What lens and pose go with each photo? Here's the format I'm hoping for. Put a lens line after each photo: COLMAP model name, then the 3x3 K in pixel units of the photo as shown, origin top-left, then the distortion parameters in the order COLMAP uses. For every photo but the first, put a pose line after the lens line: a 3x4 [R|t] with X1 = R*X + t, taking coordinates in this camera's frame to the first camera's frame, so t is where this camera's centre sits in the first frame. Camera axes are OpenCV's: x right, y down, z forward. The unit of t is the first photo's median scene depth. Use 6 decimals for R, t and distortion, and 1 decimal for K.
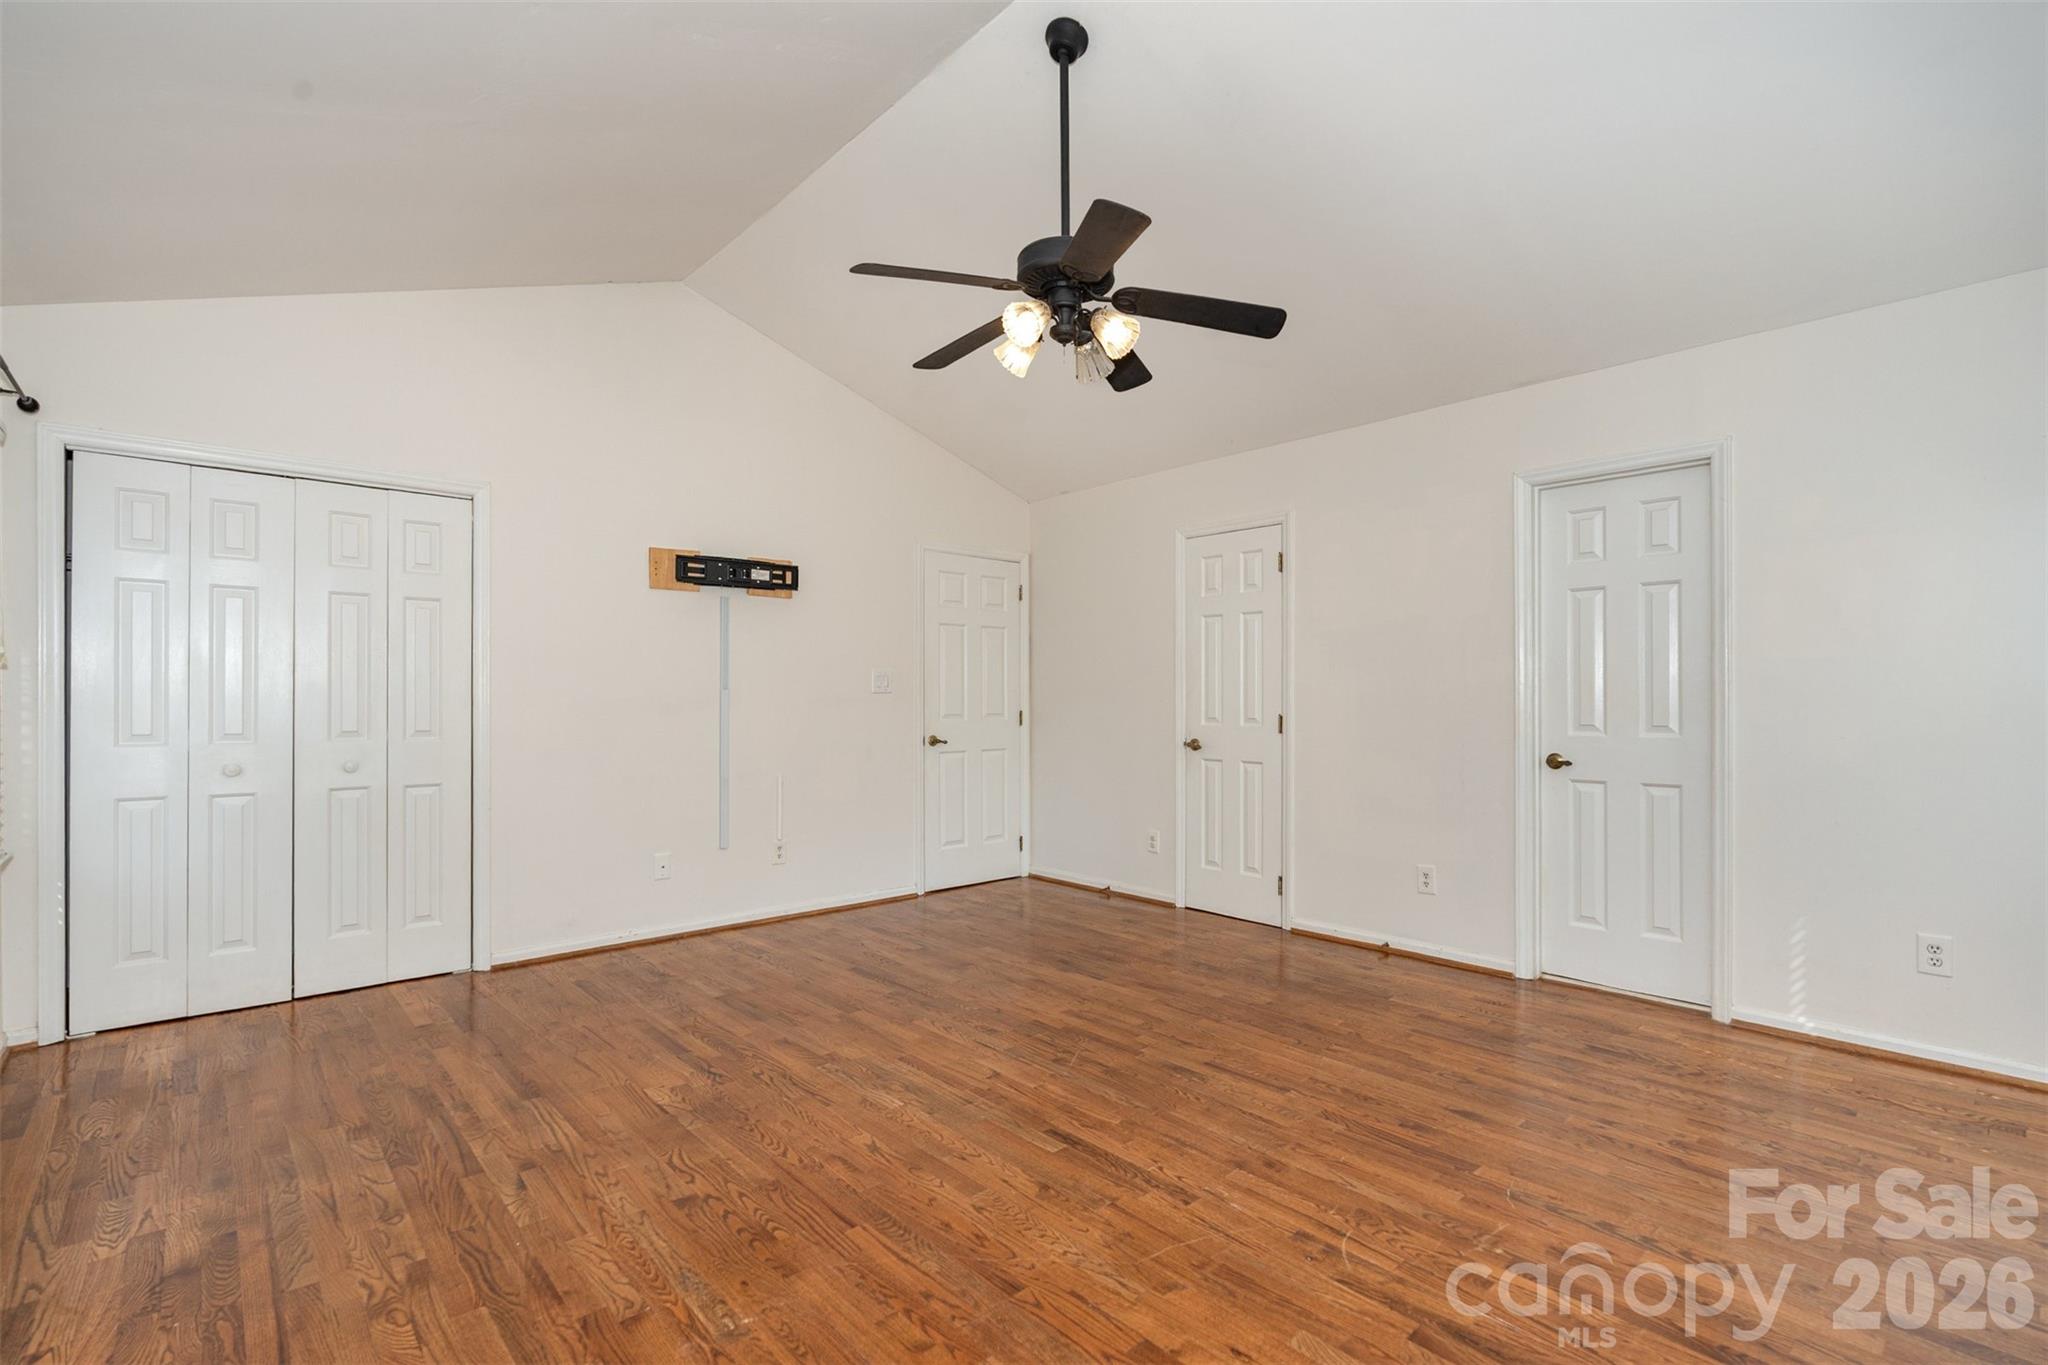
lens RADIAL K [[924.6, 0, 1016.4], [0, 924.6, 688.5], [0, 0, 1]] dist [-0.003341, 0.000034]
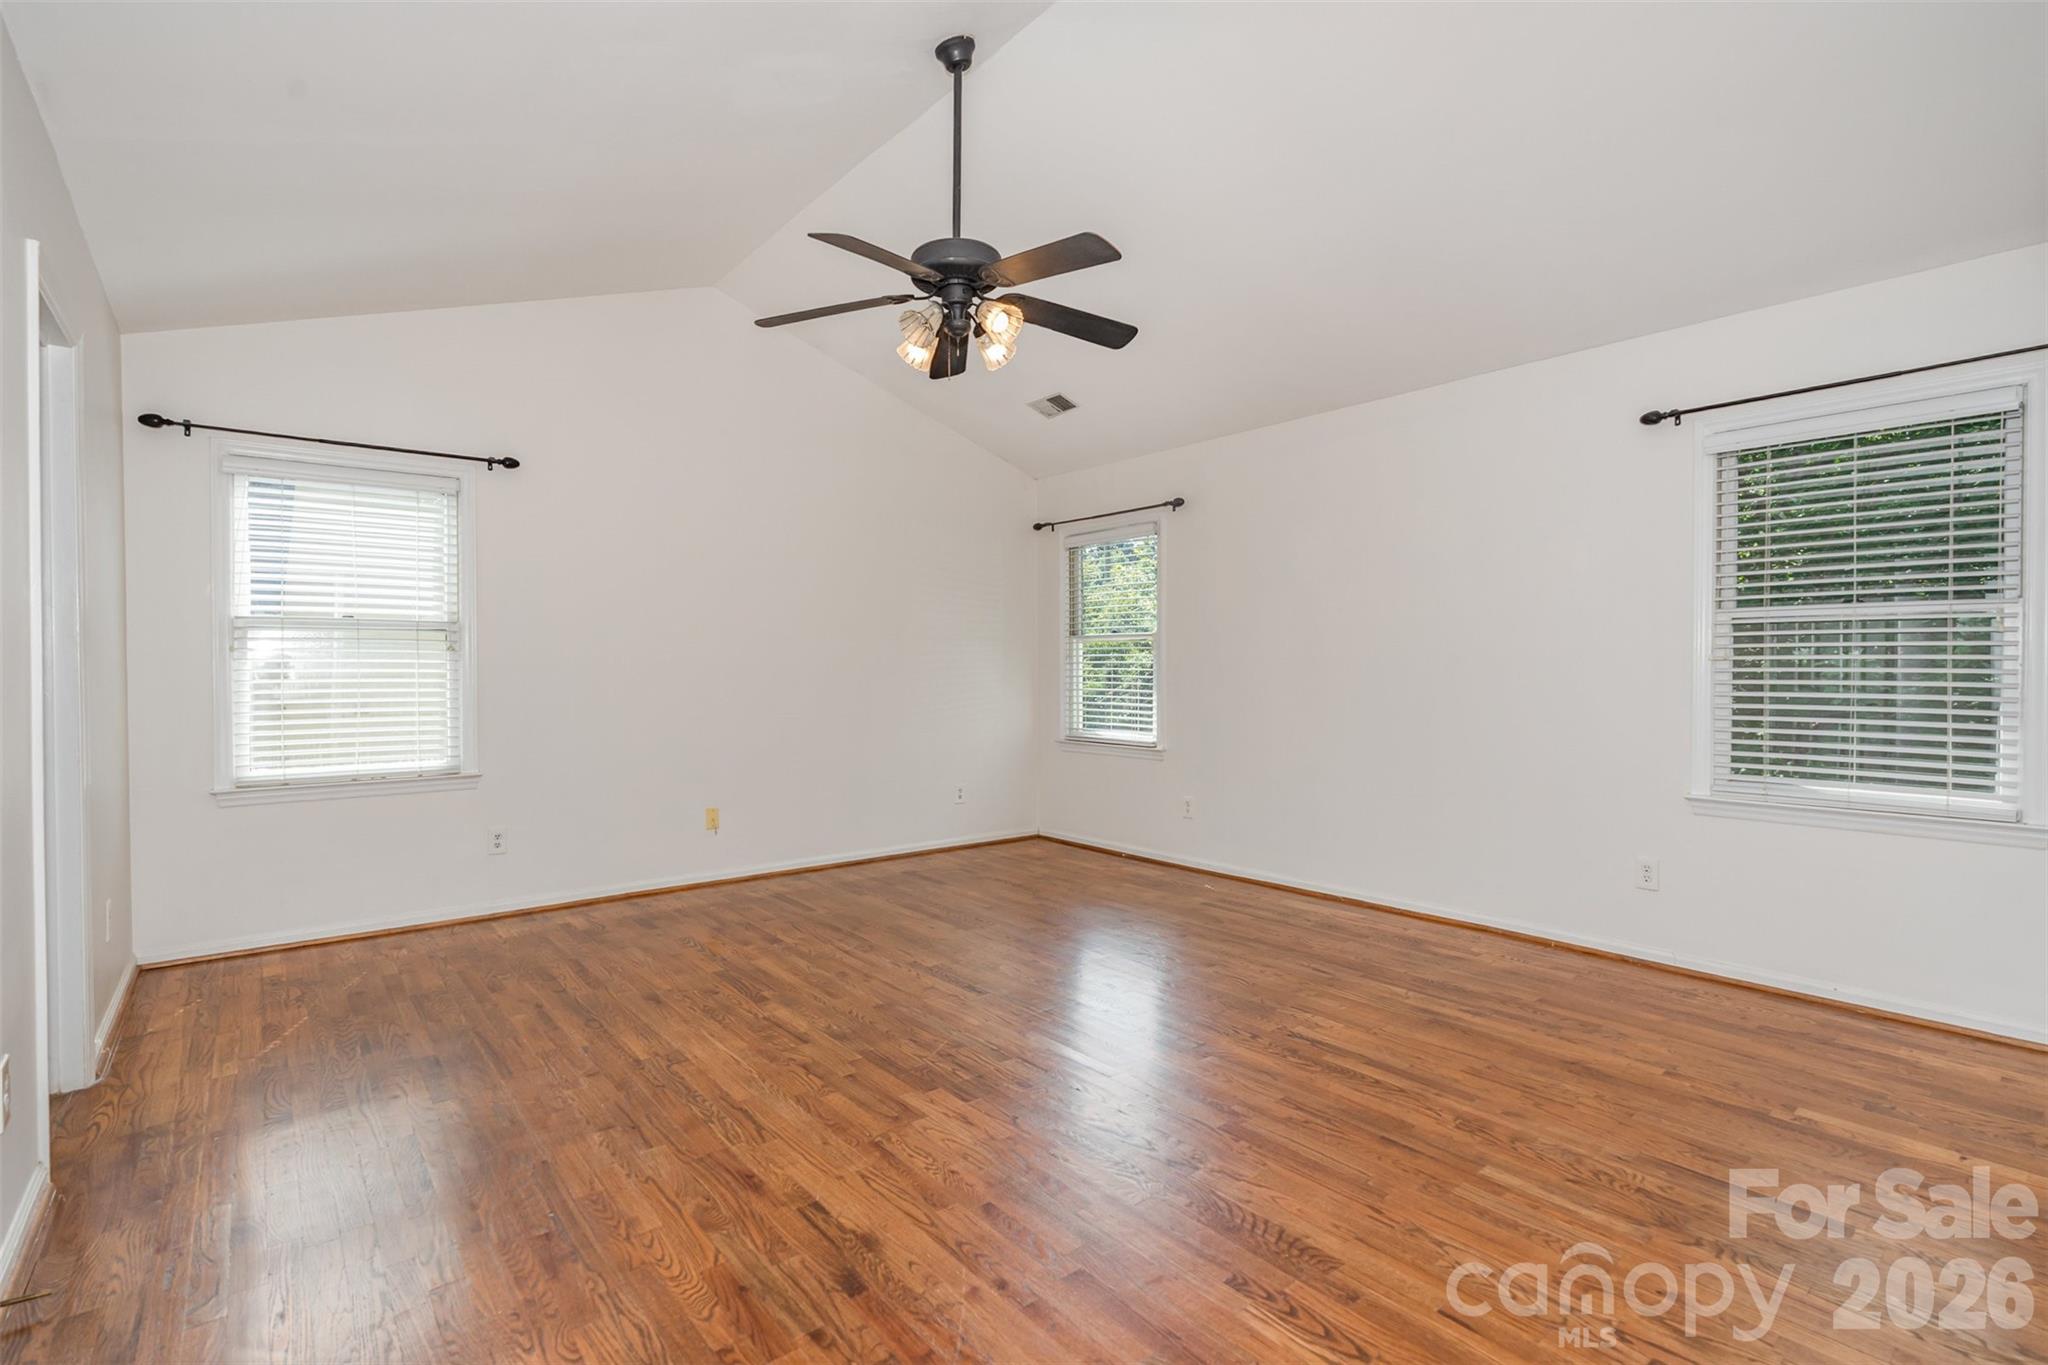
lens RADIAL K [[924.6, 0, 1016.4], [0, 924.6, 688.5], [0, 0, 1]] dist [-0.003341, 0.000034]
pose [[-0.998955, 0.001635, 0.045673, -0.064687], [0.002070, 0.999953, 0.009478, 0.023345], [-0.045655, 0.009563, -0.998911, 2.072919]]
